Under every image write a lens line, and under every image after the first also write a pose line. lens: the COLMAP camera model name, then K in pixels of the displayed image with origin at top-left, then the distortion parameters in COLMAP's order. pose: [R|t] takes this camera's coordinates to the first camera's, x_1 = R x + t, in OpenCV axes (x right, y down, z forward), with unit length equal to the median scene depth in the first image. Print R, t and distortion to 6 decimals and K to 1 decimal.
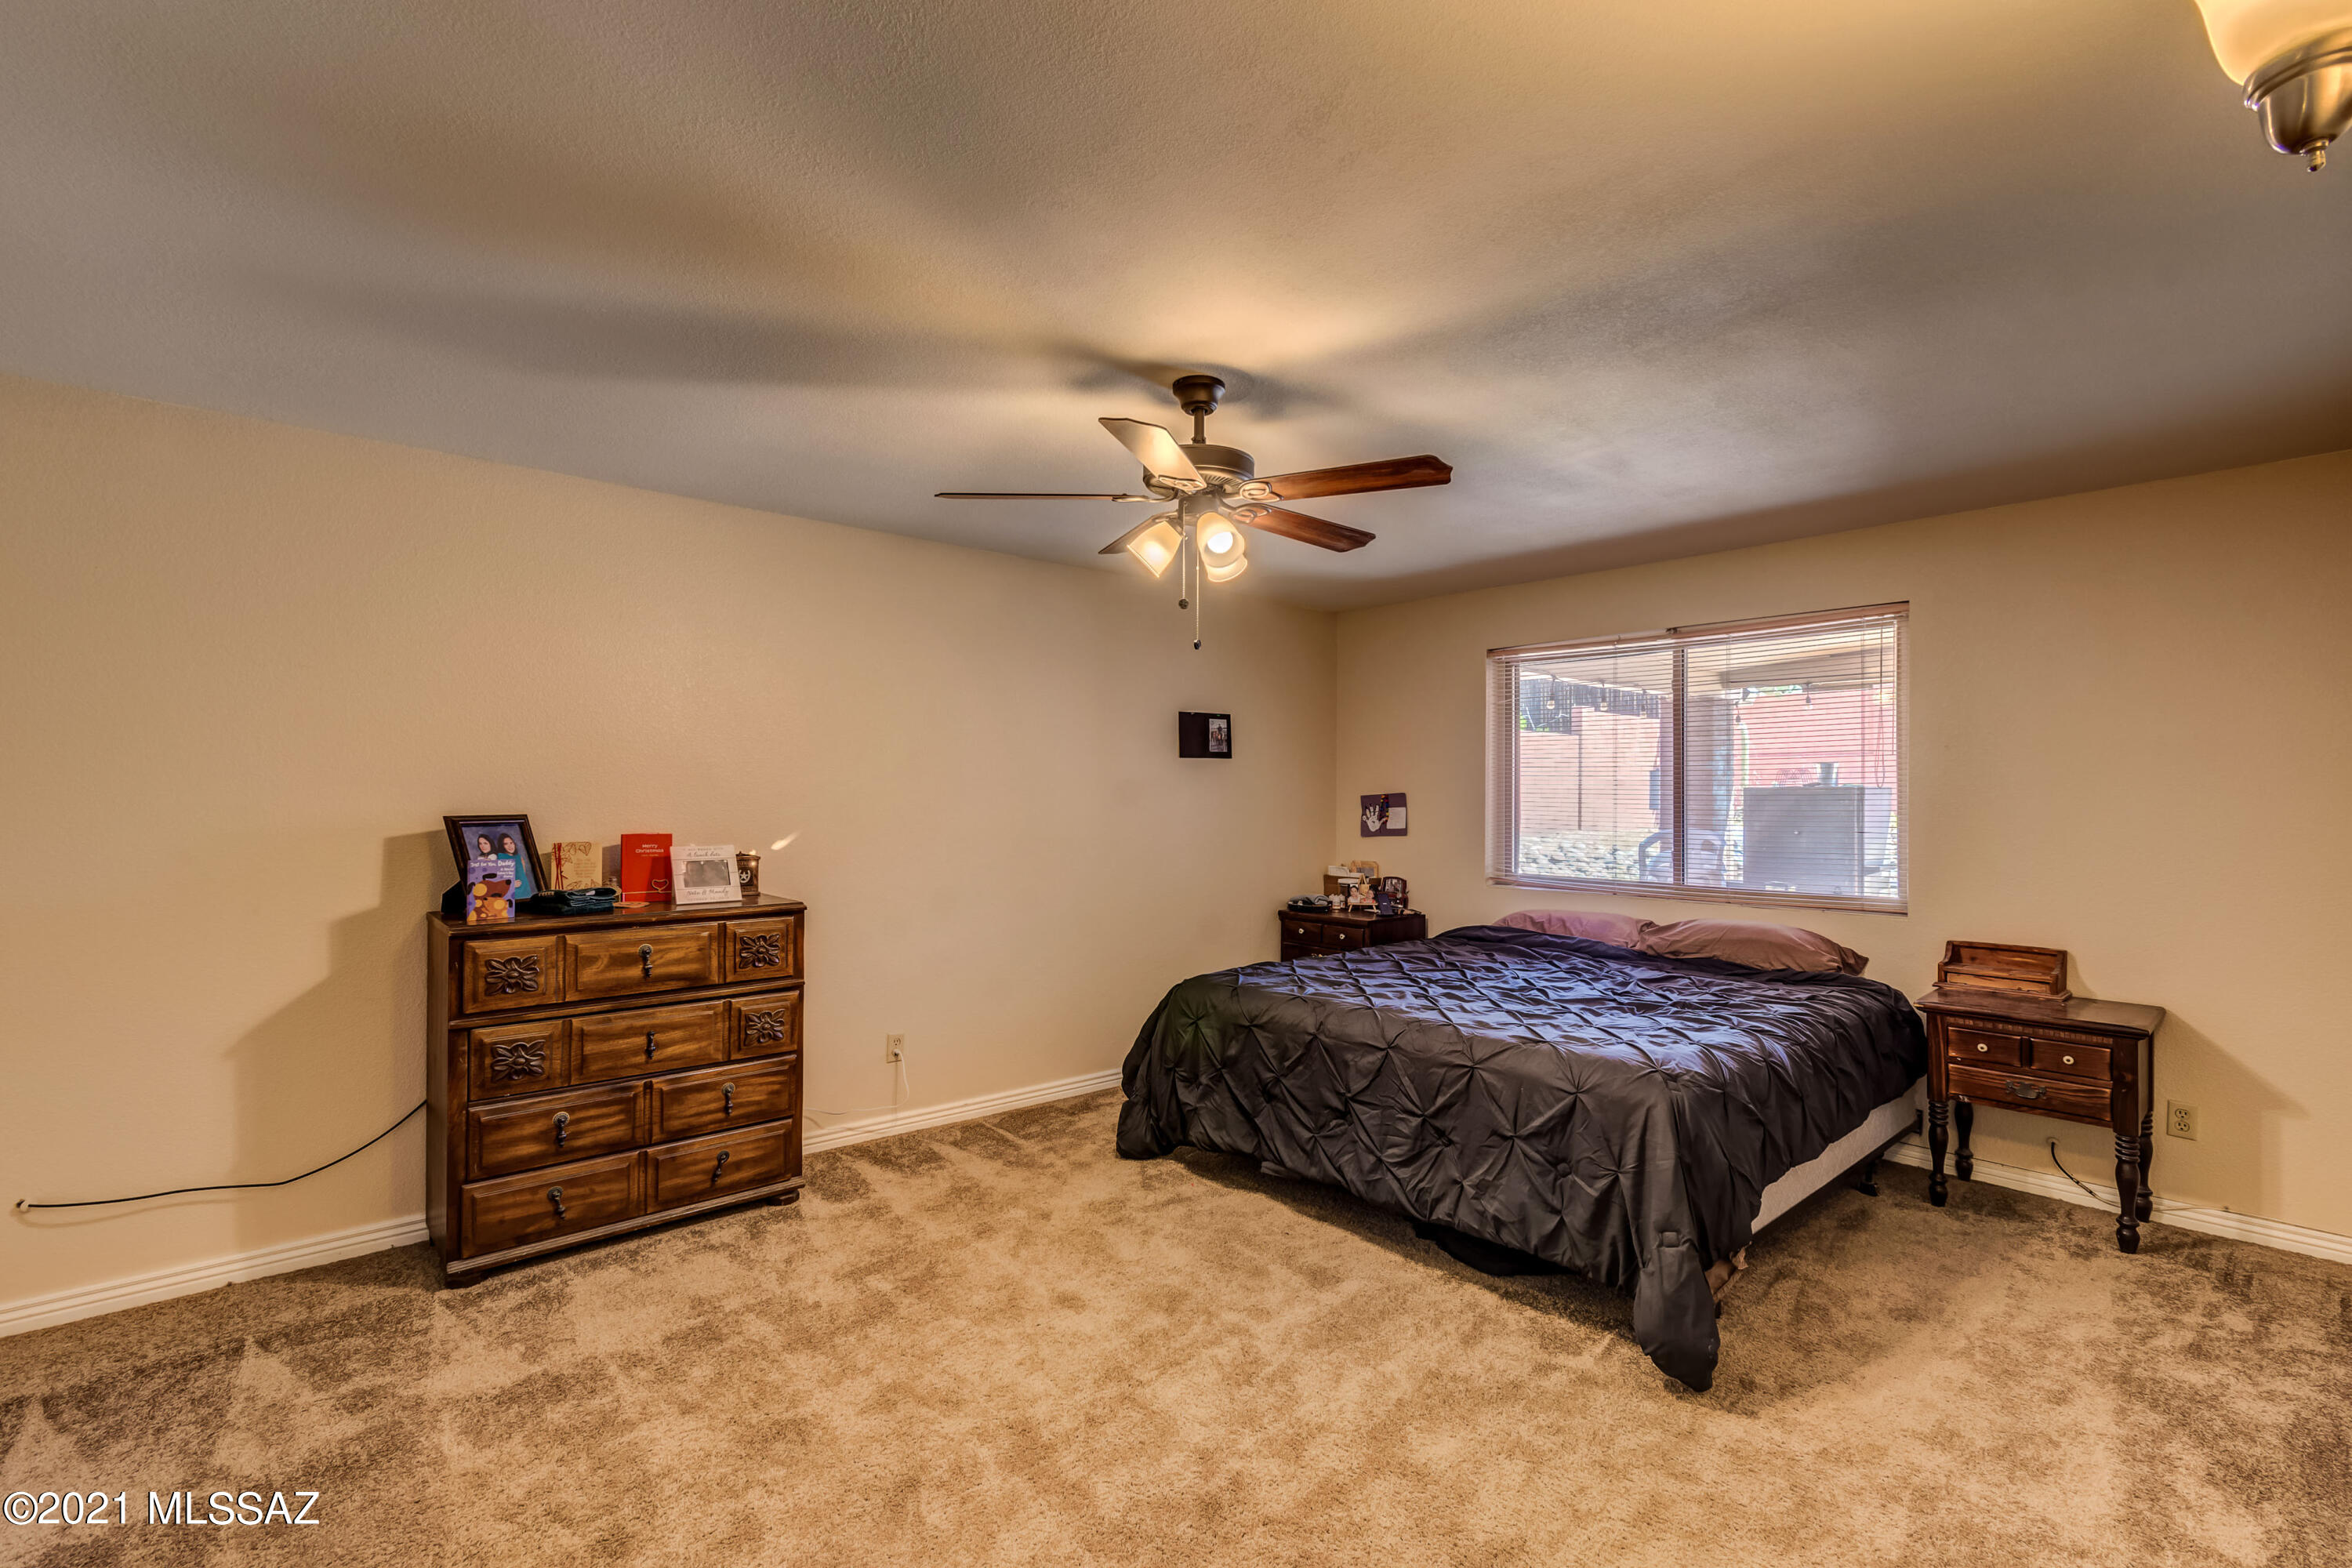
lens RADIAL K [[1038.6, 0, 1192.6], [0, 1038.6, 779.4], [0, 0, 1]] dist [0.000644, -0.000074]
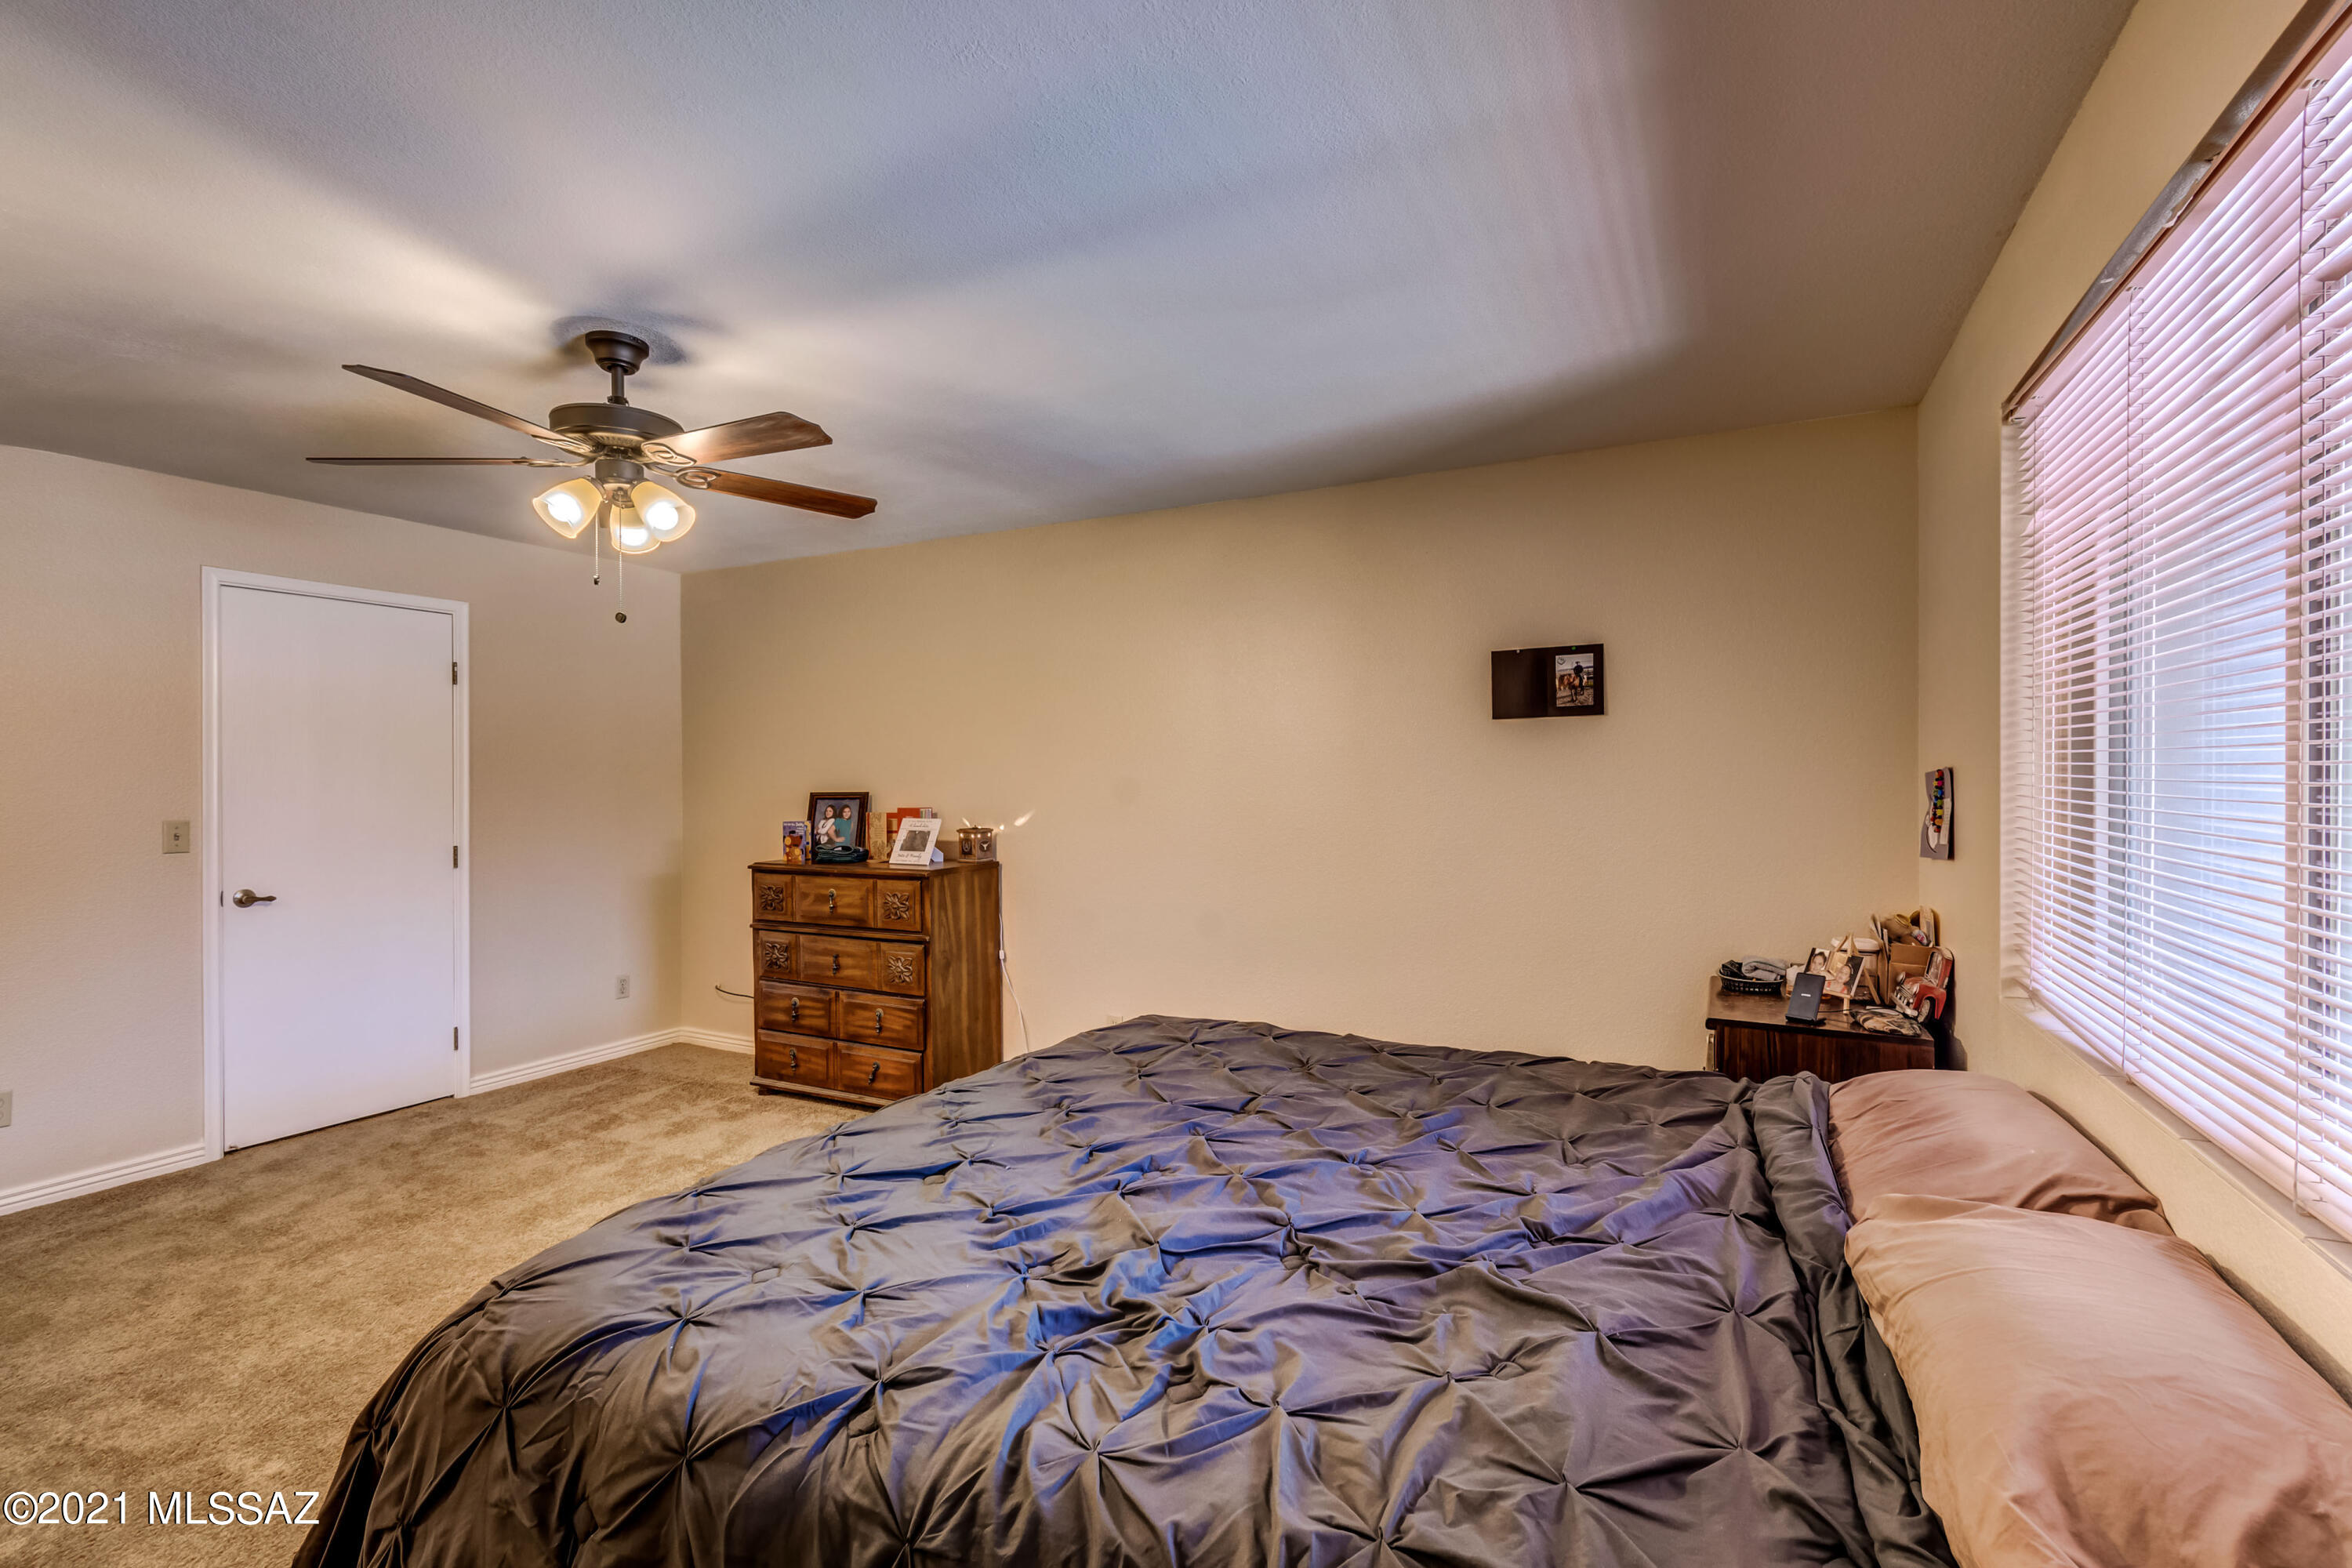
lens RADIAL K [[1038.6, 0, 1192.6], [0, 1038.6, 779.4], [0, 0, 1]] dist [0.000644, -0.000074]
pose [[0.373240, -0.003972, -0.927726, 0.866767], [0.017612, 0.999841, 0.002805, 0.020778], [0.927568, -0.017386, 0.373251, 0.905064]]
